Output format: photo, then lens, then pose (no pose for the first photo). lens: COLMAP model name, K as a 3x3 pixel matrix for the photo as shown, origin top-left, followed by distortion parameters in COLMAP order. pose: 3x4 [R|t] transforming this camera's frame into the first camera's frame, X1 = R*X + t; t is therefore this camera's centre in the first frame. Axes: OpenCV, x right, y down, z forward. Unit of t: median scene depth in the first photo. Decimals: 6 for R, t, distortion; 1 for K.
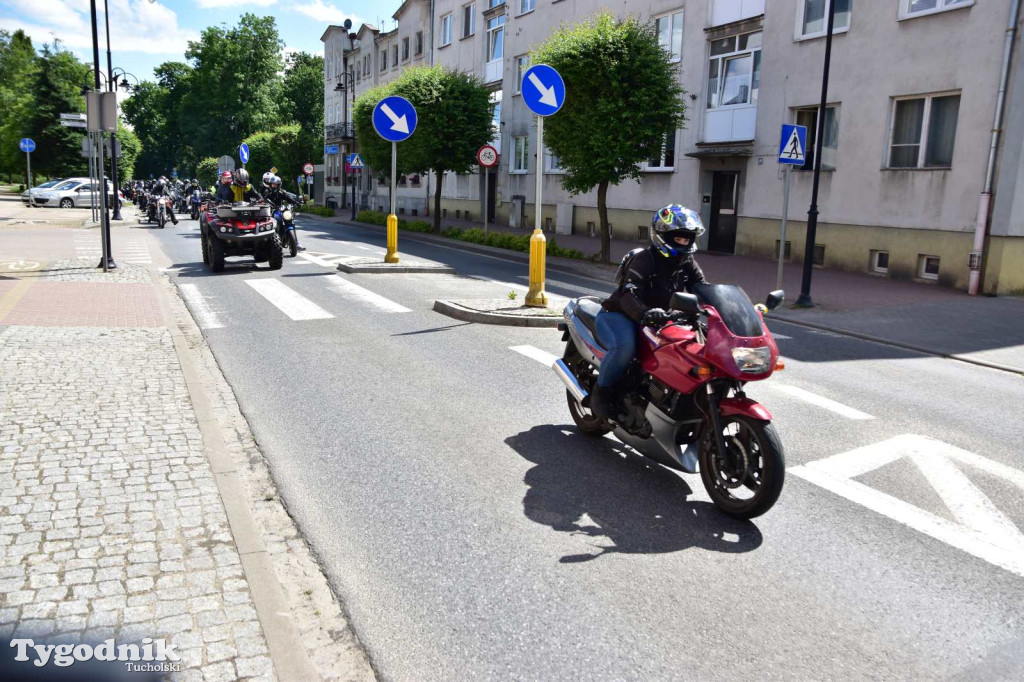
lens RADIAL K [[840.2, 0, 515.0], [0, 840.2, 345.4], [0, 0, 1]] dist [-0.104664, 0.119707]
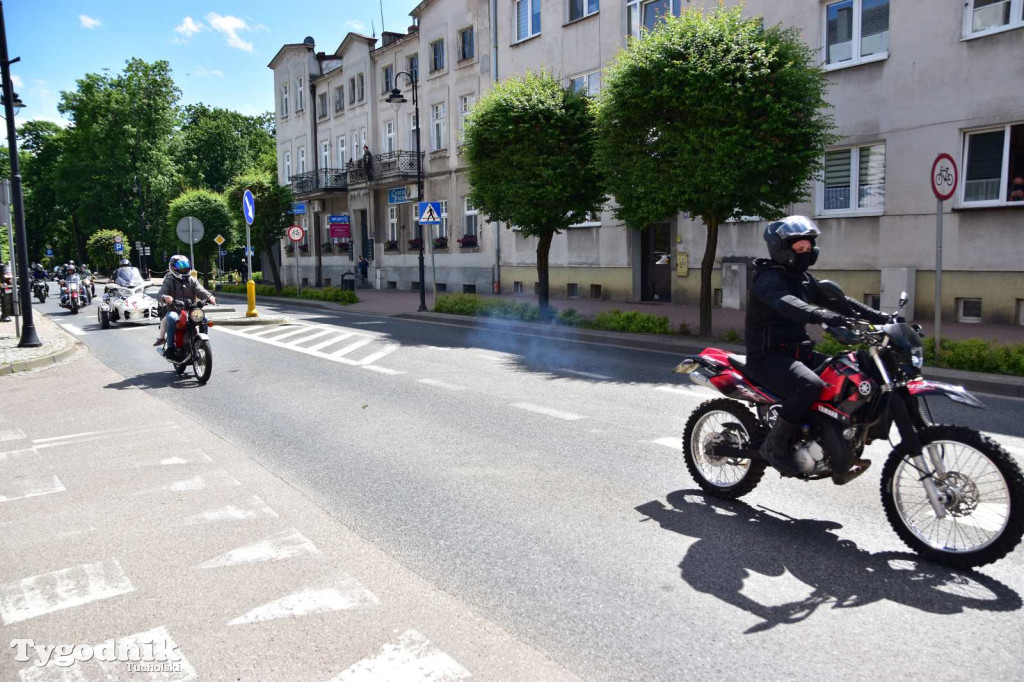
lens RADIAL K [[800.2, 0, 513.9], [0, 800.2, 350.3], [0, 0, 1]] dist [-0.116016, 0.121954]
pose [[0.983500, -0.071522, 0.166171, -0.200402], [0.080794, 0.995490, -0.049712, -0.074665], [-0.161866, 0.062317, 0.984843, 0.359073]]
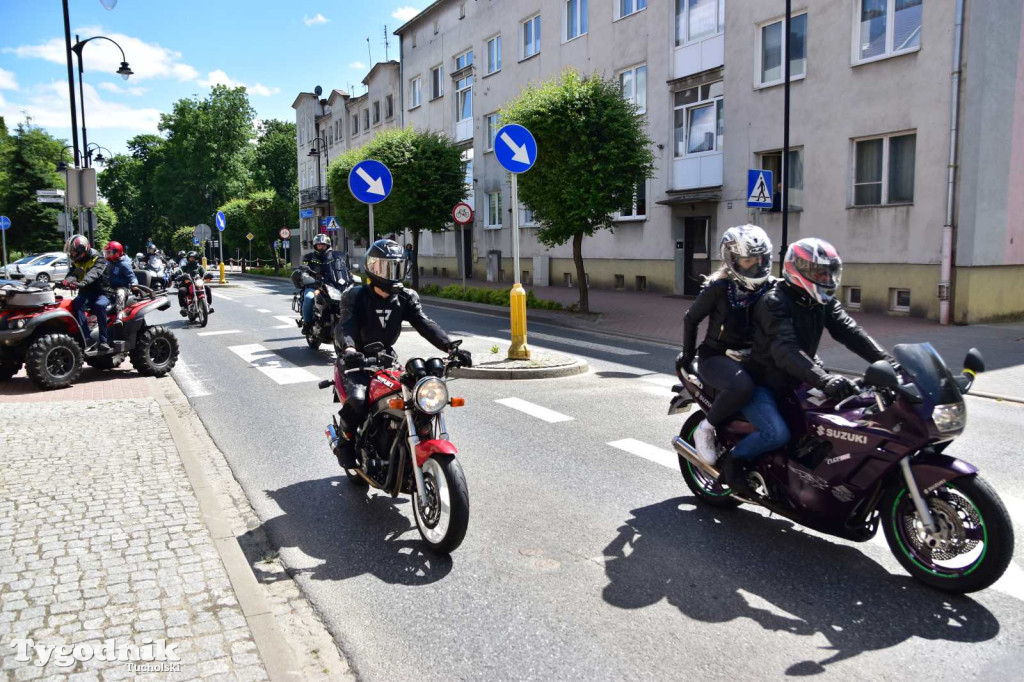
lens RADIAL K [[840.2, 0, 520.2], [0, 840.2, 341.0], [0, 0, 1]] dist [-0.104664, 0.119707]
pose [[0.998290, -0.049771, 0.030674, -0.001319], [0.051754, 0.996365, -0.067661, 0.000239], [-0.027195, 0.069133, 0.997237, -0.004374]]
